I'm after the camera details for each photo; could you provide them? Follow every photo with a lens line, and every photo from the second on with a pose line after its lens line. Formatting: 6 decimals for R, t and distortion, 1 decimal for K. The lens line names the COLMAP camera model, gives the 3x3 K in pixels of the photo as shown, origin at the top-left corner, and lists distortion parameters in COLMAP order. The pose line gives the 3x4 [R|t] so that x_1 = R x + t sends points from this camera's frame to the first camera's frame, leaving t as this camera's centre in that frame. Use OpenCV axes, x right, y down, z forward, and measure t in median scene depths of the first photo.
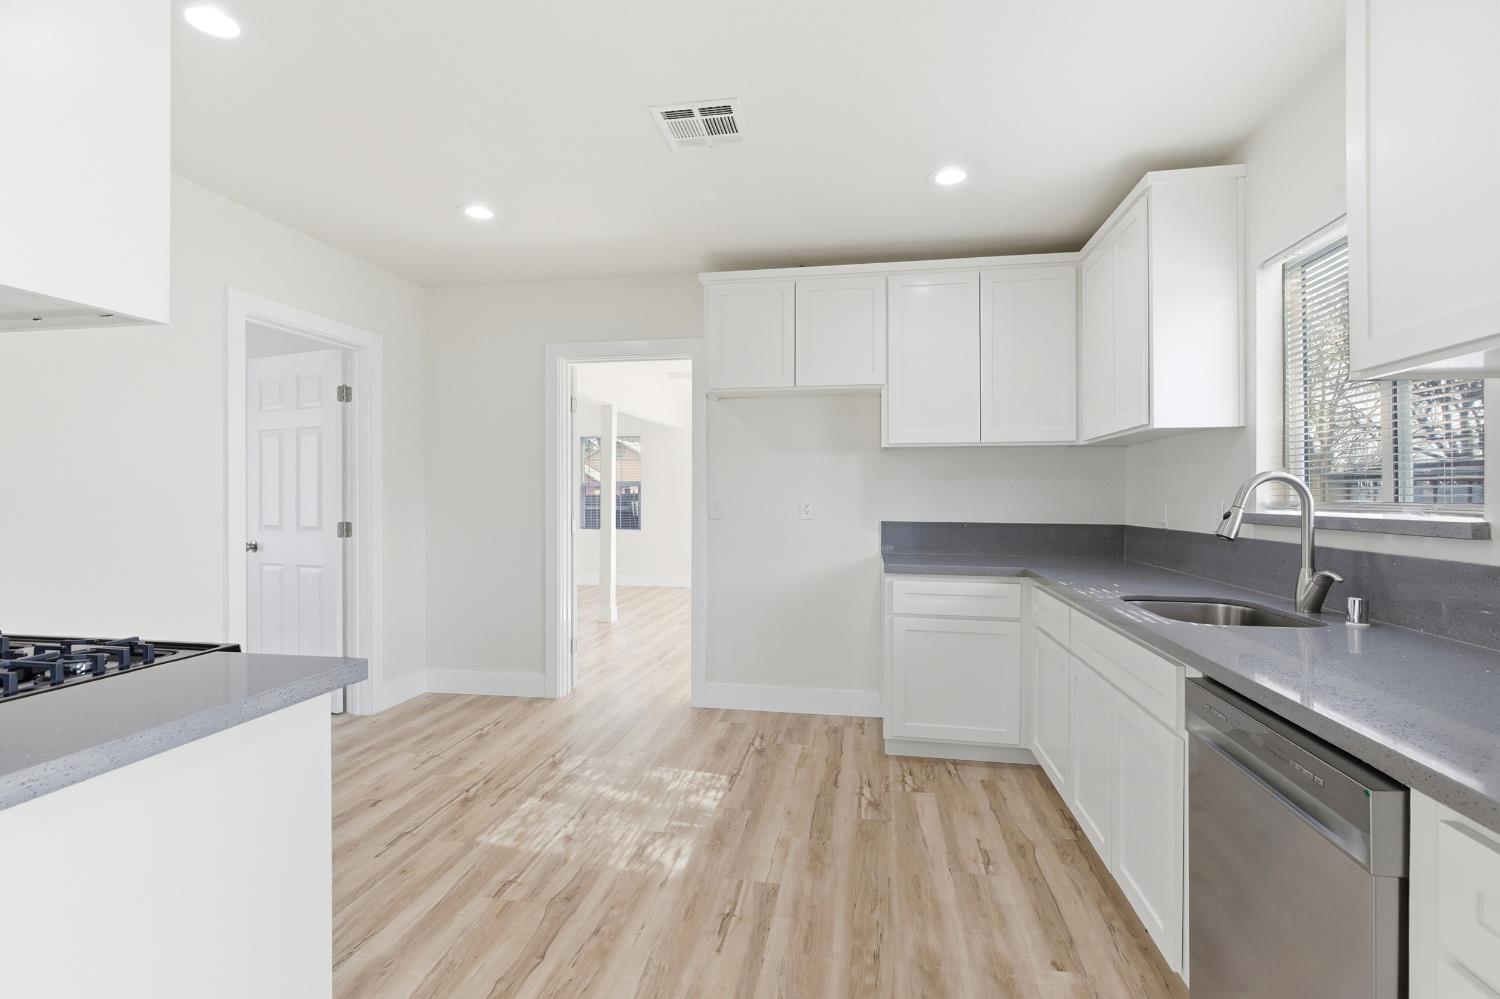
lens RADIAL K [[685.3, 0, 750.4], [0, 685.3, 495.5], [0, 0, 1]] dist [-0.000139, 0.000098]
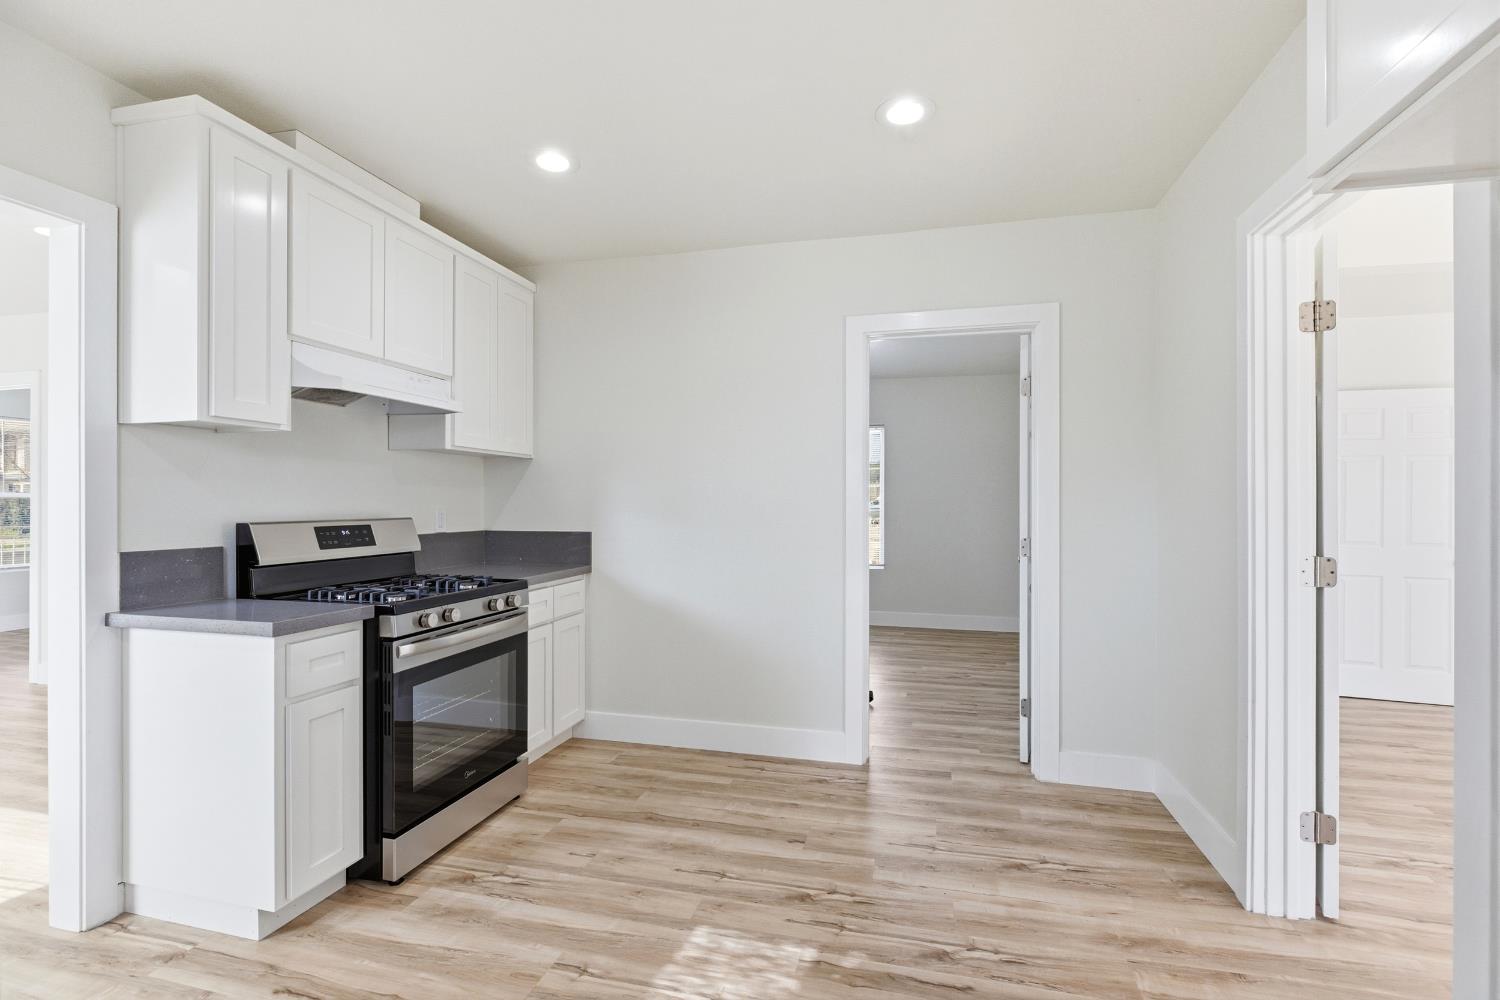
lens RADIAL K [[685.3, 0, 752.8], [0, 685.3, 500.7], [0, 0, 1]] dist [-0.000139, 0.000098]
pose [[-0.072980, 0.000707, -0.997333, 0.357239], [-0.001267, 0.999999, 0.000801, -0.007917], [0.997333, 0.001322, -0.072979, 0.966057]]
